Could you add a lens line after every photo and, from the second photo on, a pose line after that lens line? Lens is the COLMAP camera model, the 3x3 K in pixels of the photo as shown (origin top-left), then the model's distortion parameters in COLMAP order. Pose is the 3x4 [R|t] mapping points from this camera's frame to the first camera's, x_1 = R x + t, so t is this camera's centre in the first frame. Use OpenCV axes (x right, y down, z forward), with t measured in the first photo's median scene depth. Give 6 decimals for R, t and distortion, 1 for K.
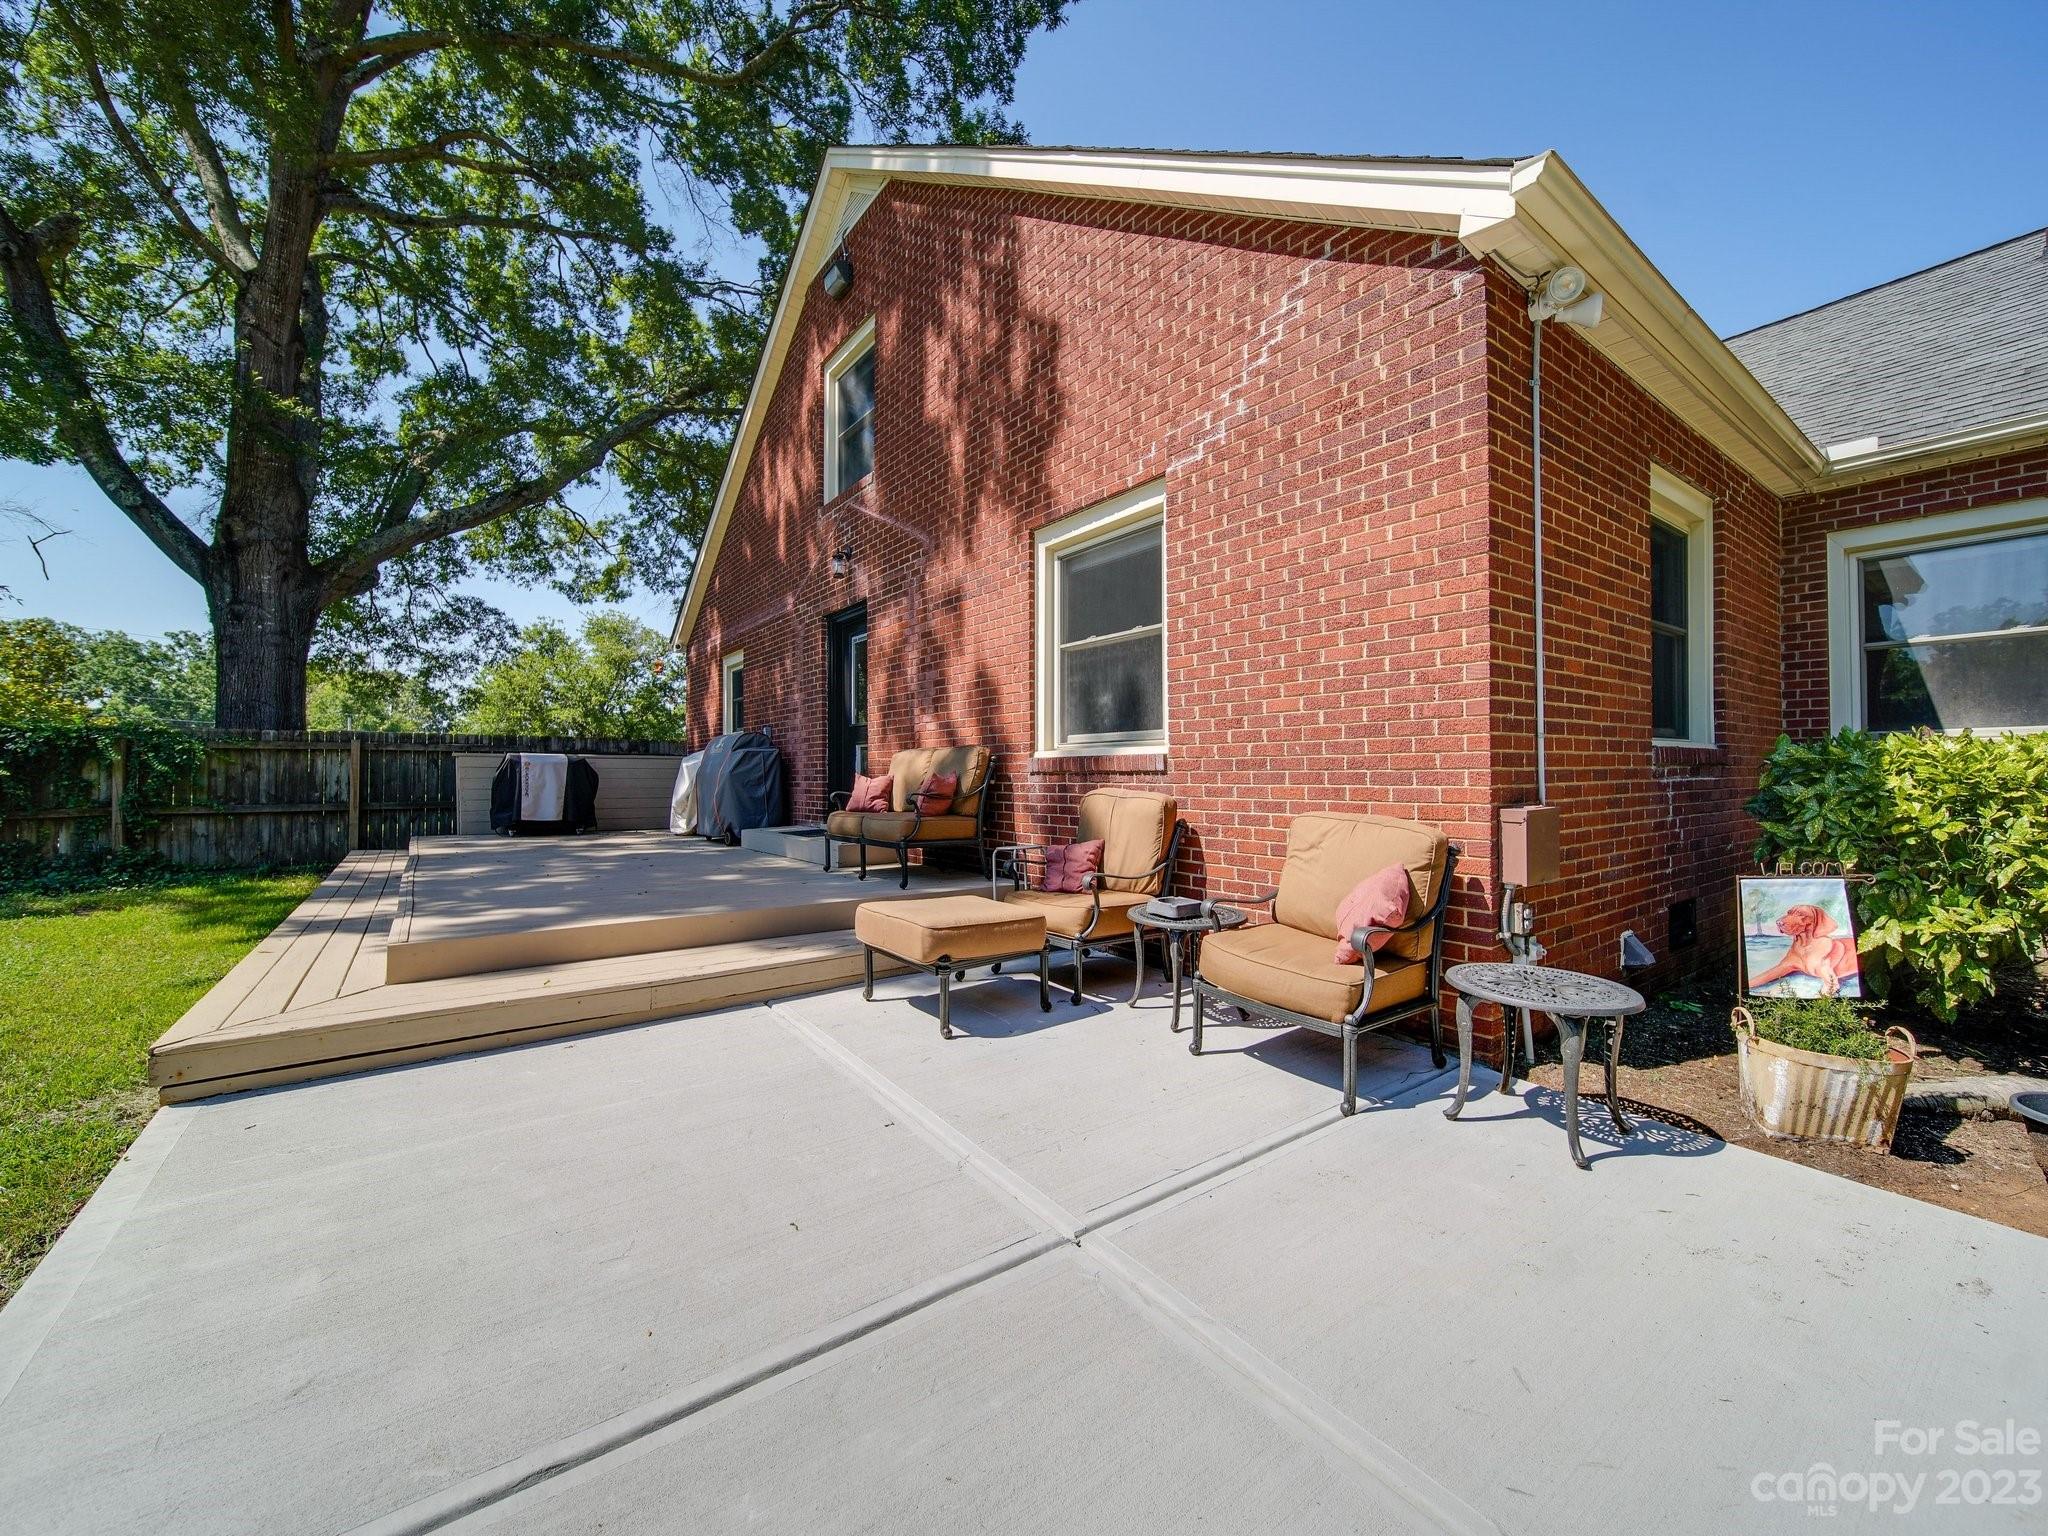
lens RADIAL K [[810.4, 0, 1028.0], [0, 810.4, 765.3], [0, 0, 1]] dist [-0.002024, -0.001434]
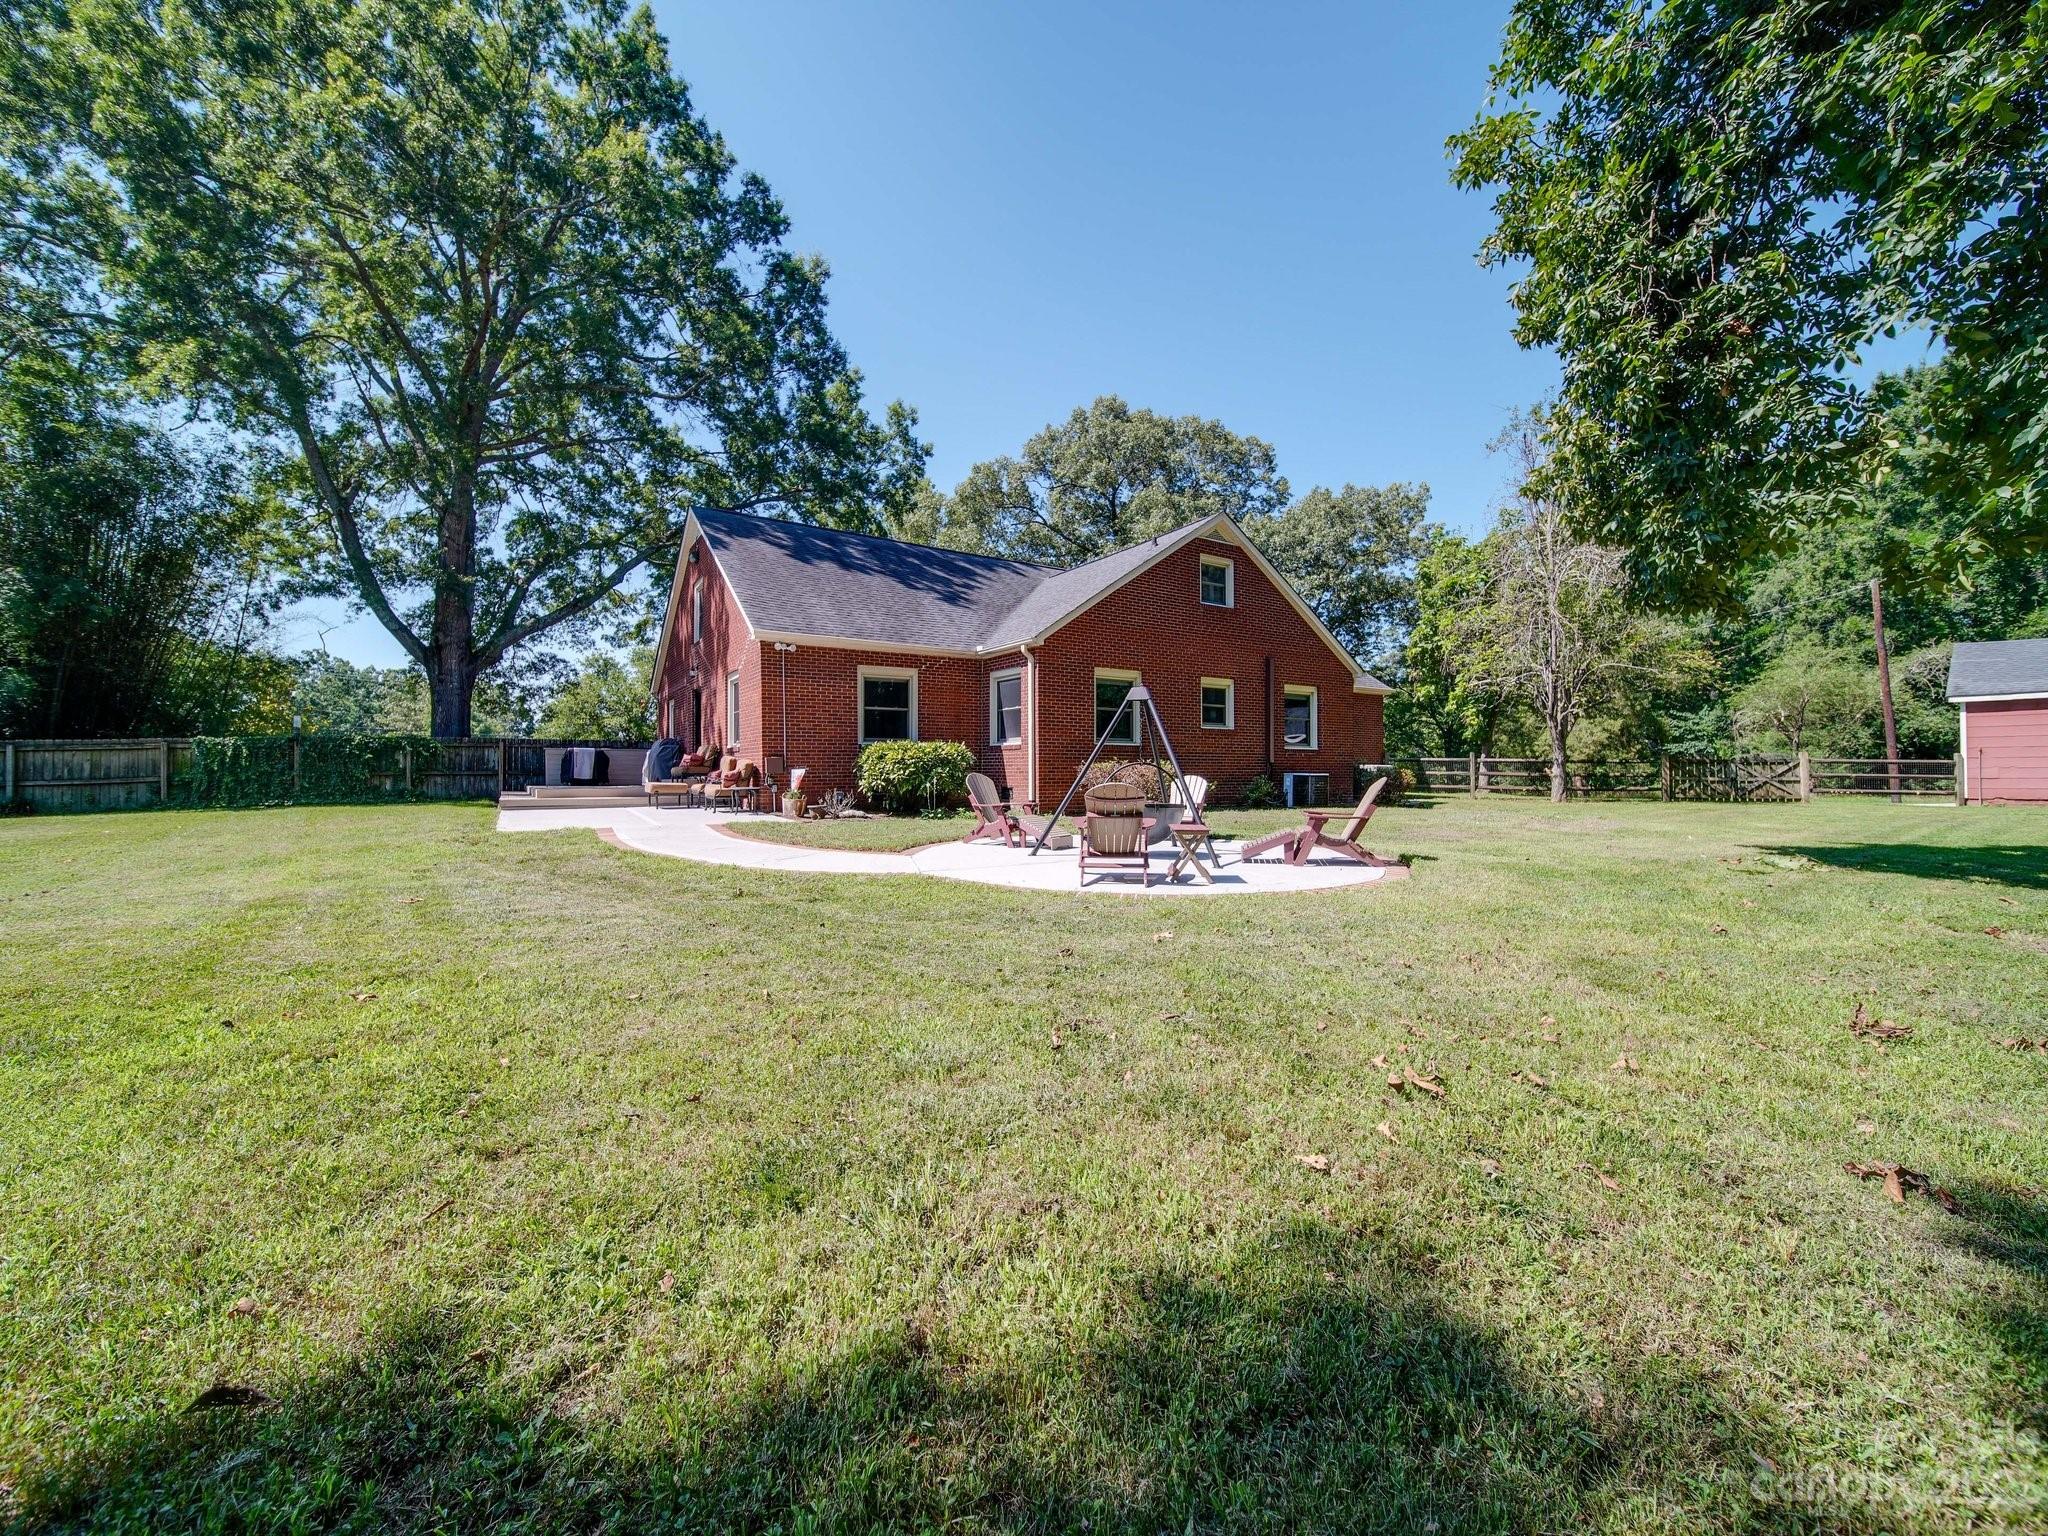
lens RADIAL K [[810.4, 0, 1024.1], [0, 810.4, 764.6], [0, 0, 1]] dist [-0.002024, -0.001434]
pose [[0.997722, 0.001352, -0.067448, 0.368284], [-0.001281, 0.999999, 0.001094, 0.013063], [0.067450, -0.001005, 0.997722, -0.551678]]
